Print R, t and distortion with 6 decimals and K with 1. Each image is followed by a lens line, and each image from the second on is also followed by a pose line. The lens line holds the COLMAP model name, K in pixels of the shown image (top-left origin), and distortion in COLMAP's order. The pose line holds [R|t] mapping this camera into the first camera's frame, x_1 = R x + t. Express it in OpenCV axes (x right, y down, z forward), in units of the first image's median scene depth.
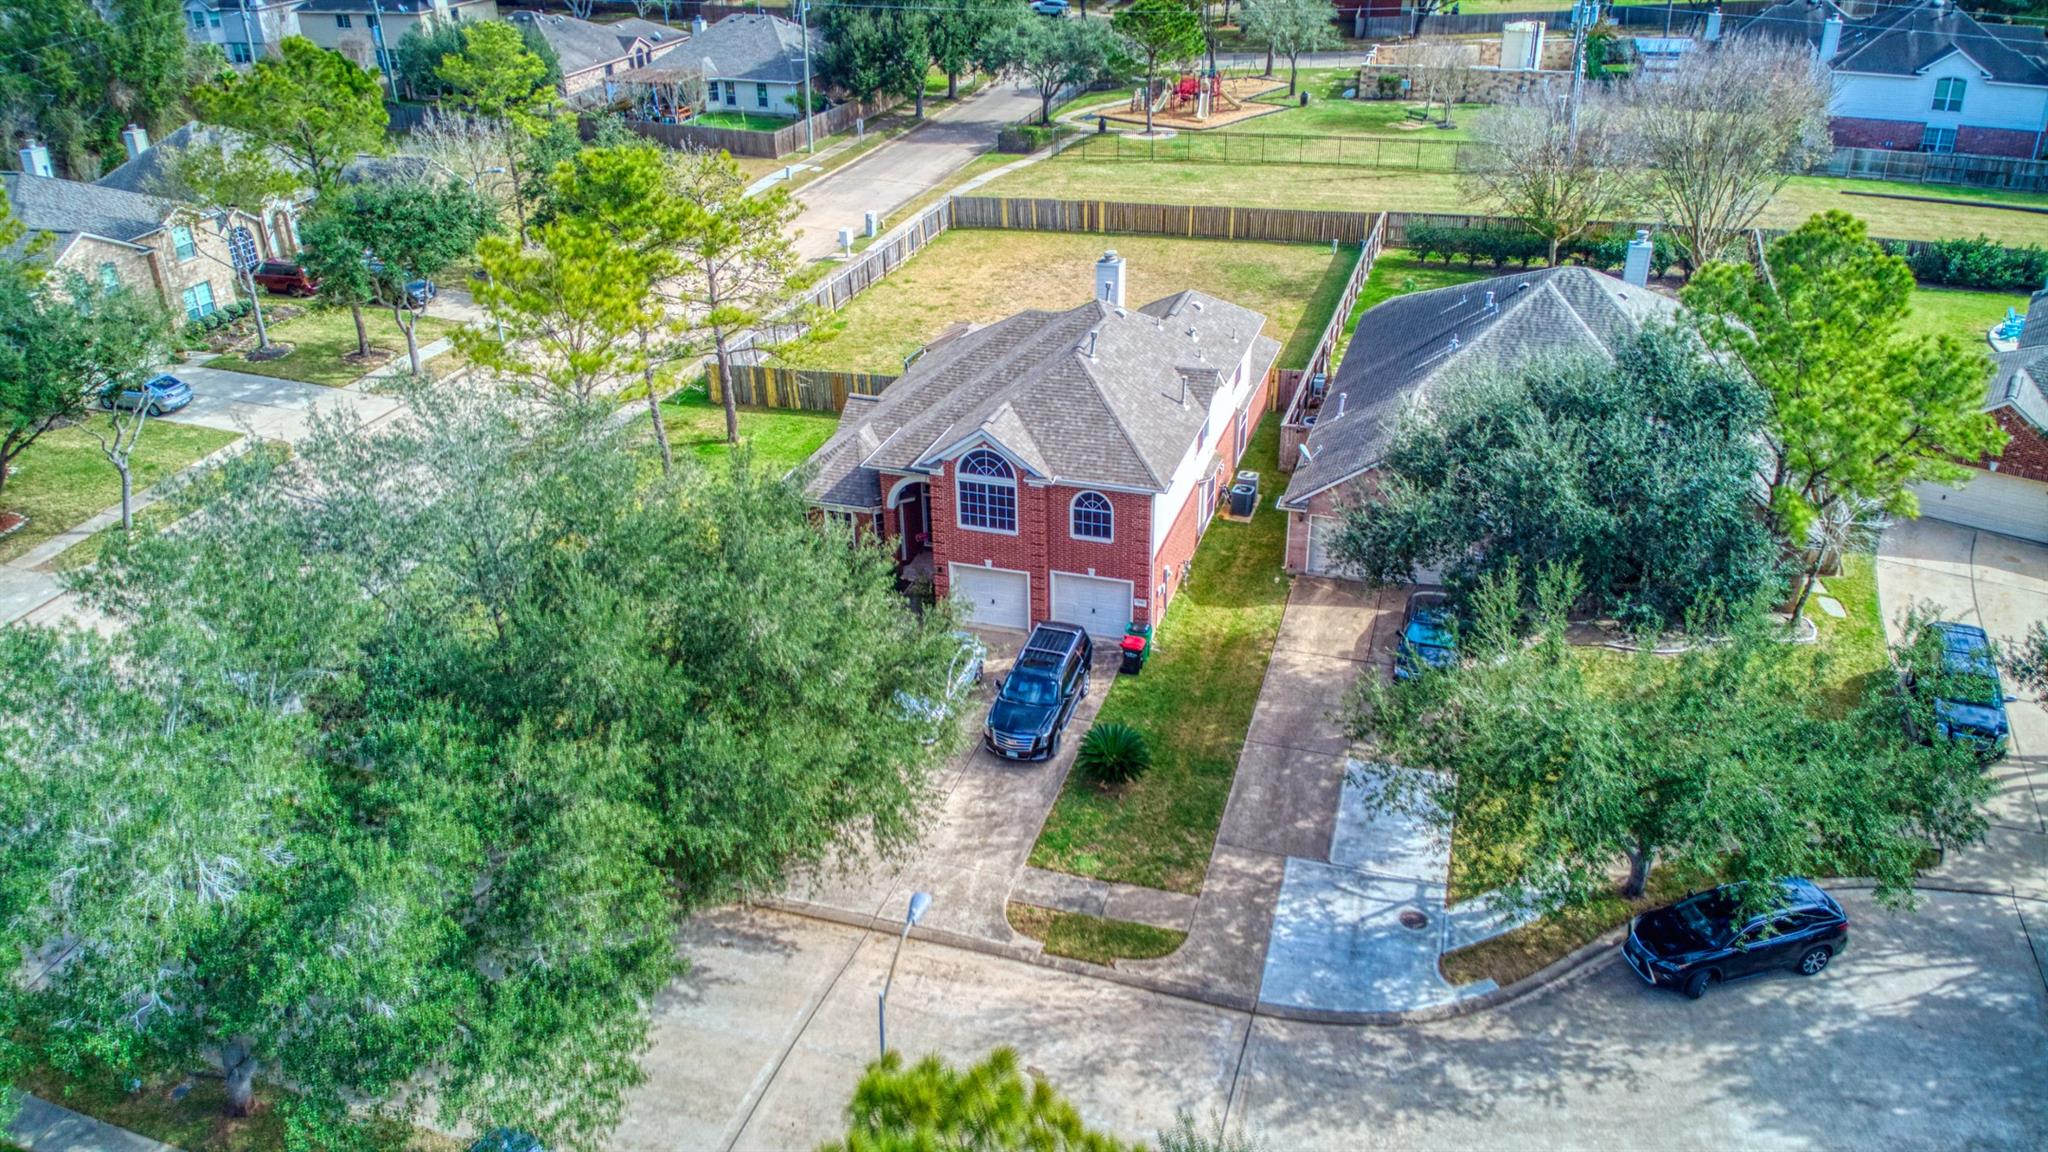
lens RADIAL K [[1506.5, 0, 1037.3], [0, 1506.5, 539.7], [0, 0, 1]] dist [0.243052, -0.482796]
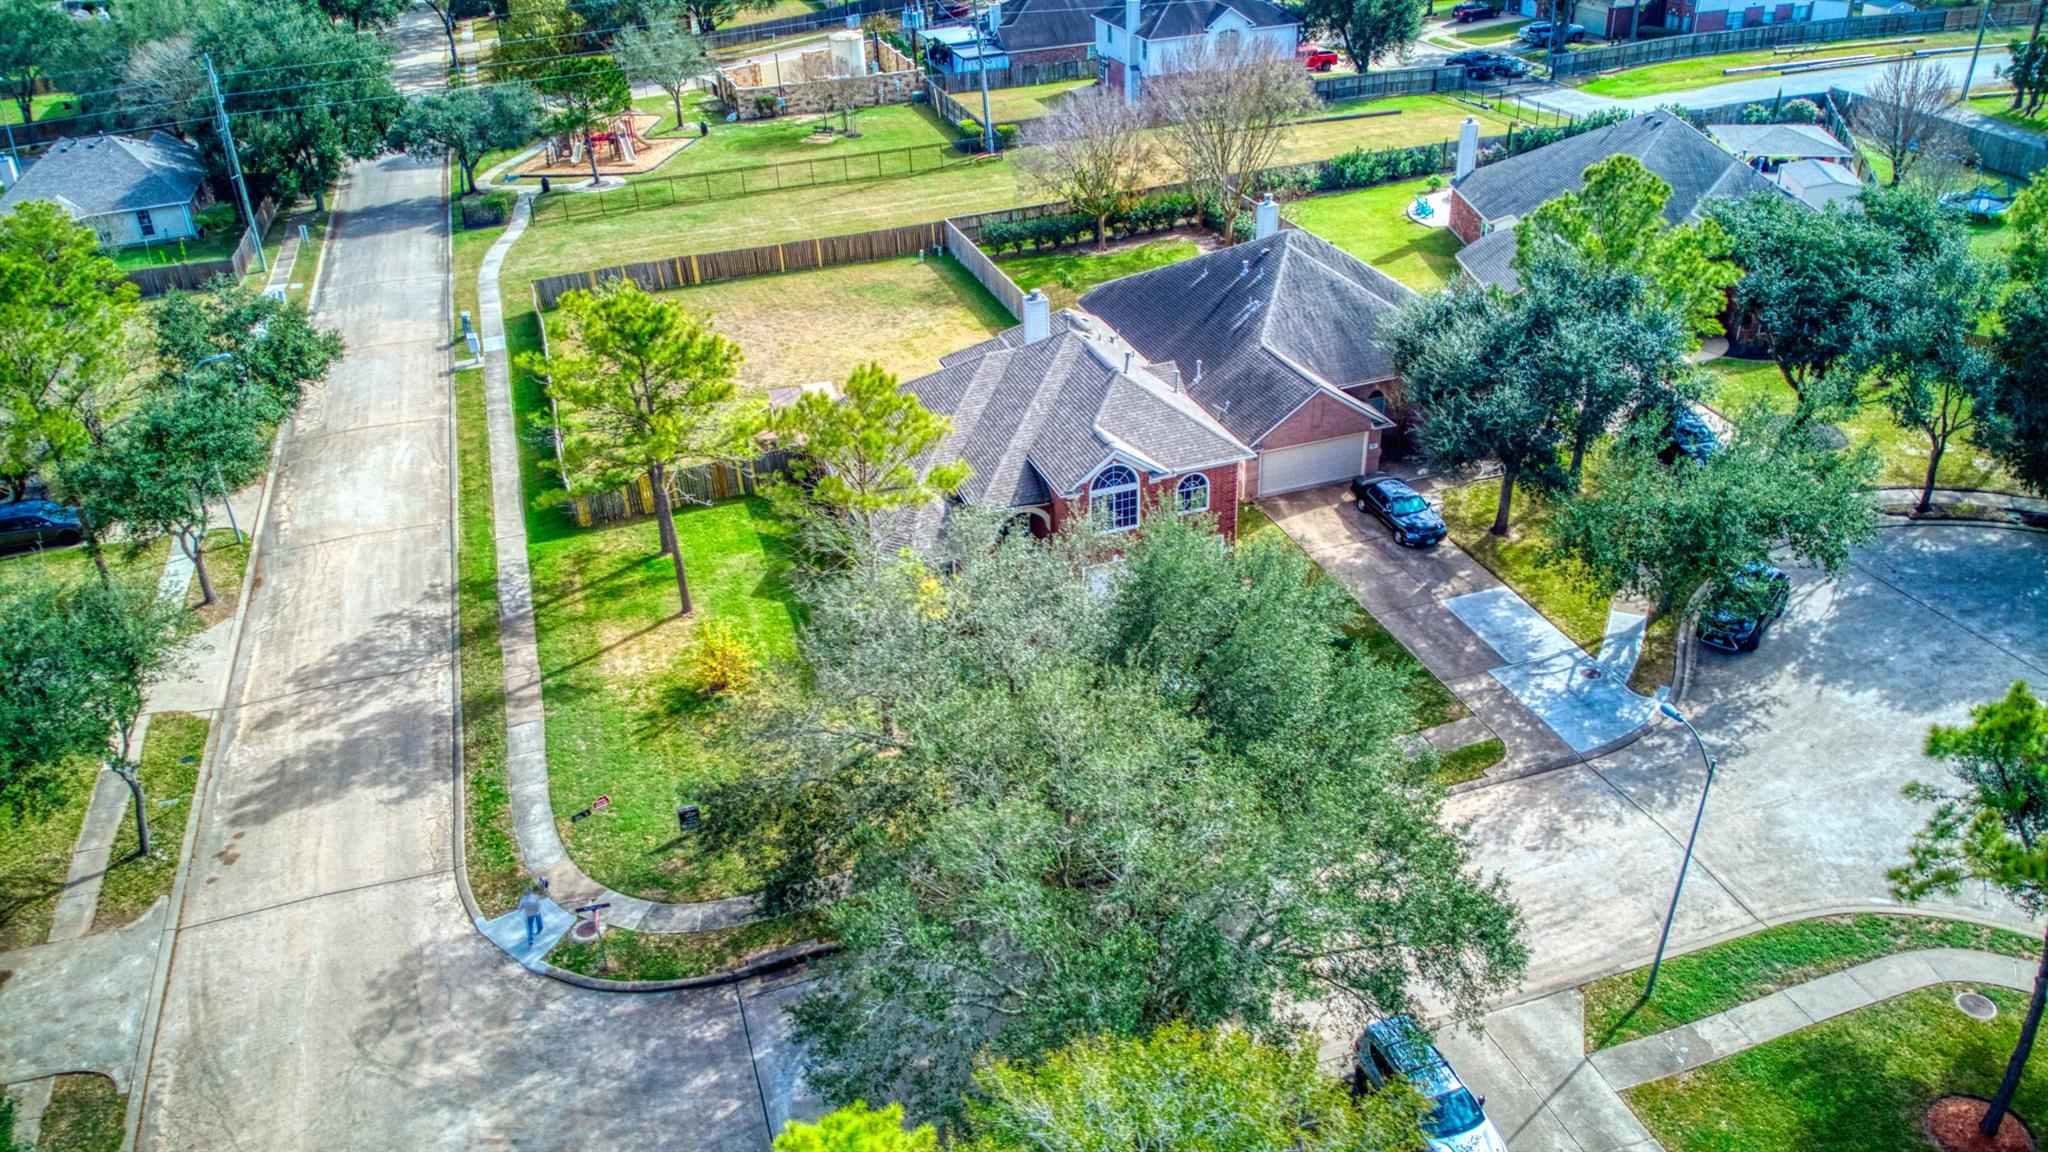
lens RADIAL K [[1506.5, 0, 1037.3], [0, 1506.5, 539.7], [0, 0, 1]] dist [0.243052, -0.482796]
pose [[0.800173, -0.299879, 0.519418, -0.721274], [0.294345, 0.950911, 0.095551, -0.135370], [-0.522574, 0.076430, 0.849161, 0.015177]]
